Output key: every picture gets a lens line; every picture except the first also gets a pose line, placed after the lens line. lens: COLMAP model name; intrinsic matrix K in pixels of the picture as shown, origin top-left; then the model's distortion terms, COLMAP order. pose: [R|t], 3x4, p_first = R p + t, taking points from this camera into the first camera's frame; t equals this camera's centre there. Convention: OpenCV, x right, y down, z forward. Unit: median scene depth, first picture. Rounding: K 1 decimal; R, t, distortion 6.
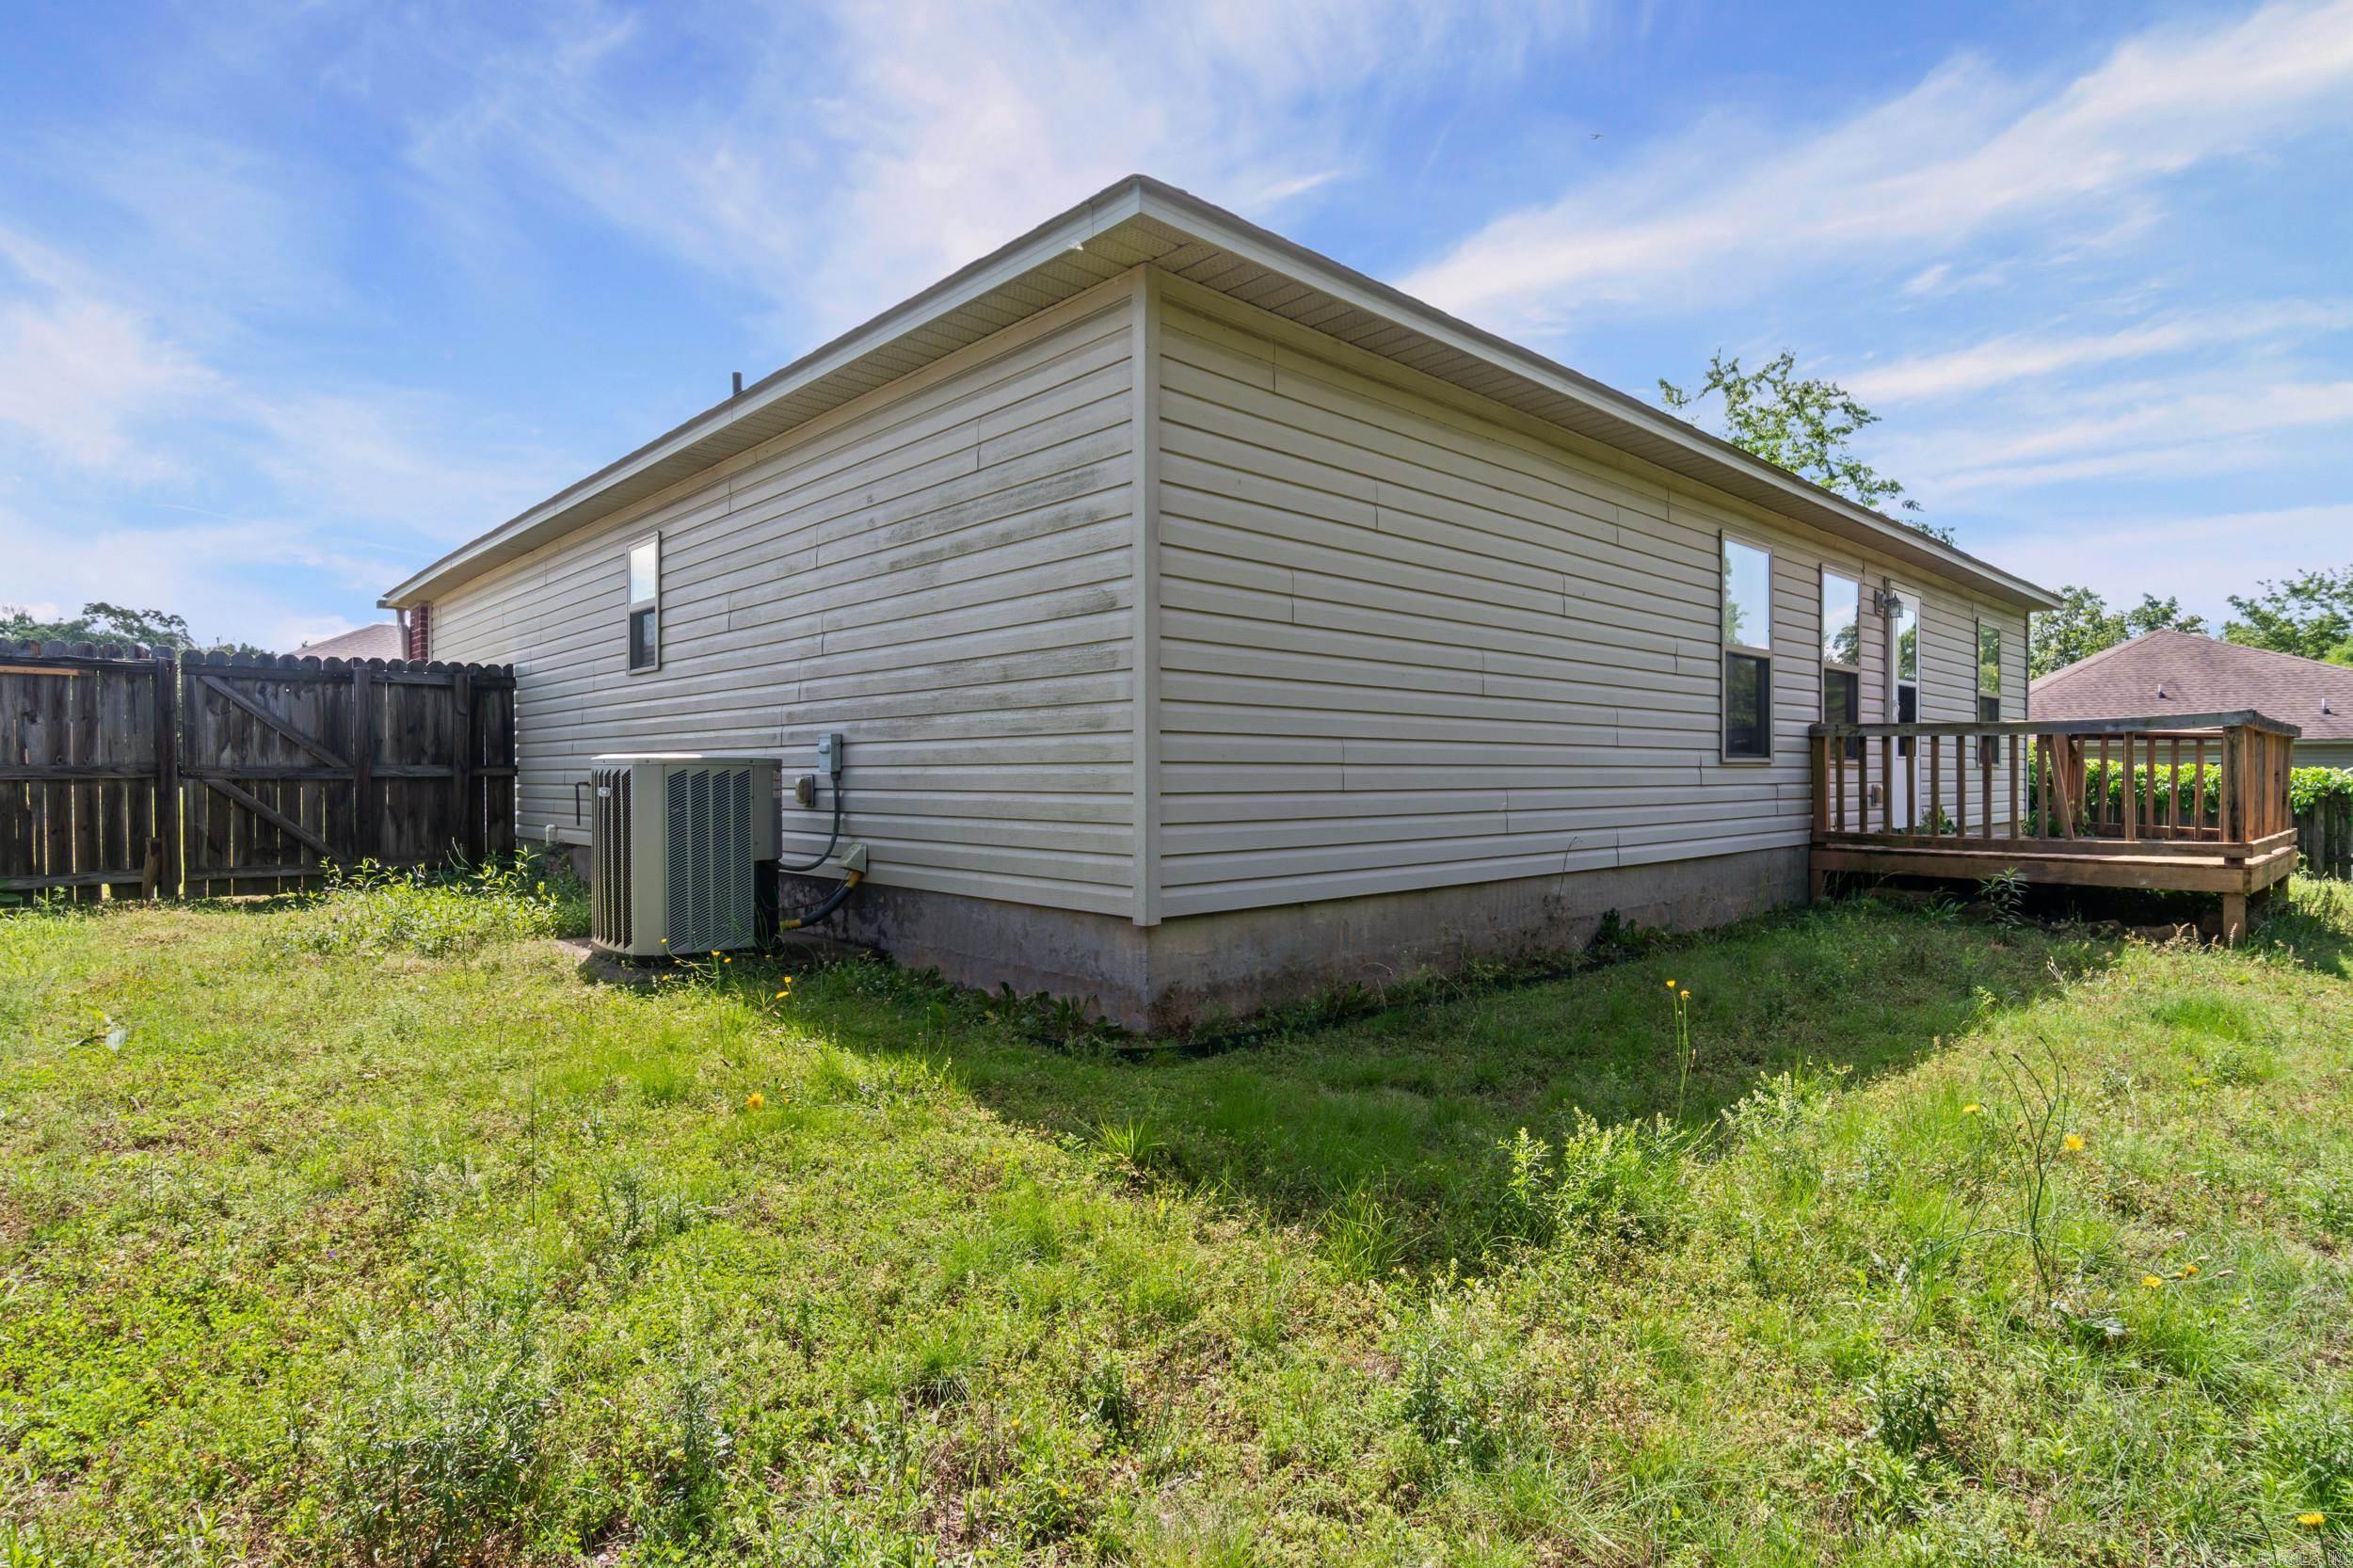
lens RADIAL K [[1184.8, 0, 1166.8], [0, 1184.8, 770.8], [0, 0, 1]] dist [-0.000553, -0.000145]
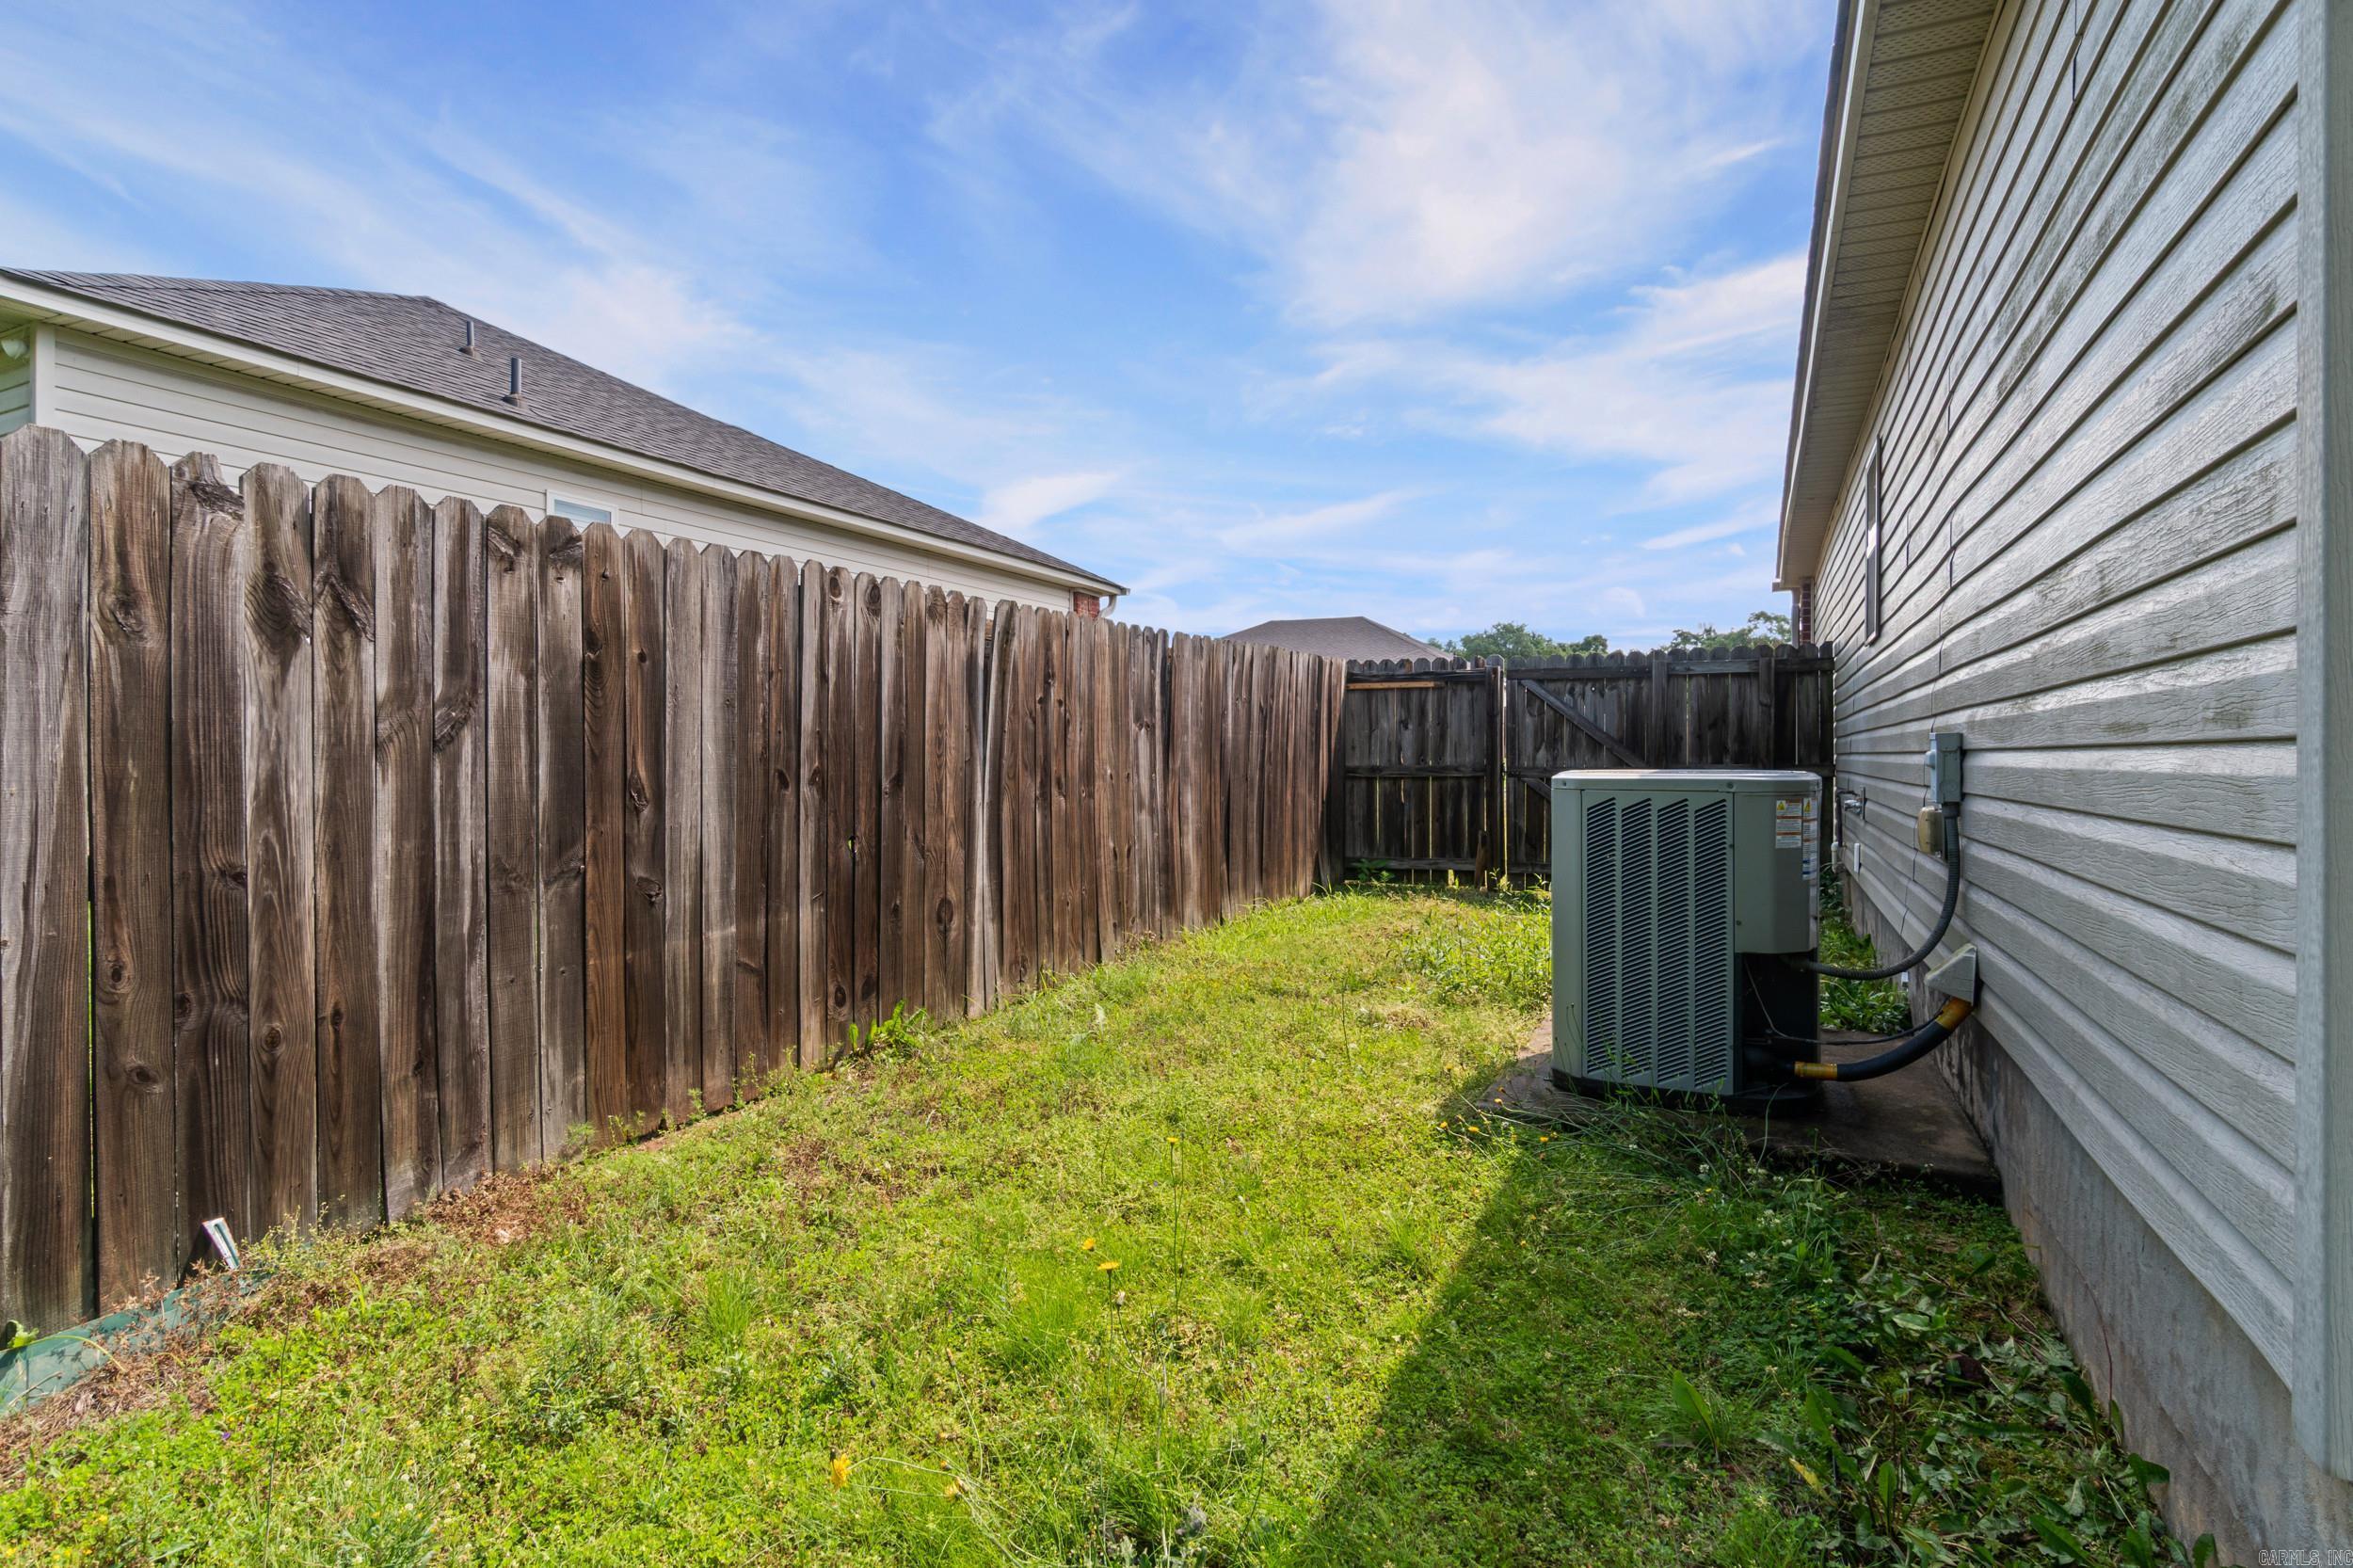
lens RADIAL K [[1184.8, 0, 1166.8], [0, 1184.8, 770.8], [0, 0, 1]] dist [-0.000553, -0.000145]
pose [[0.342809, 0.012808, -0.939318, 0.068441], [0.002520, 0.999891, 0.014553, -0.015318], [0.939402, -0.007356, 0.342739, 0.331656]]
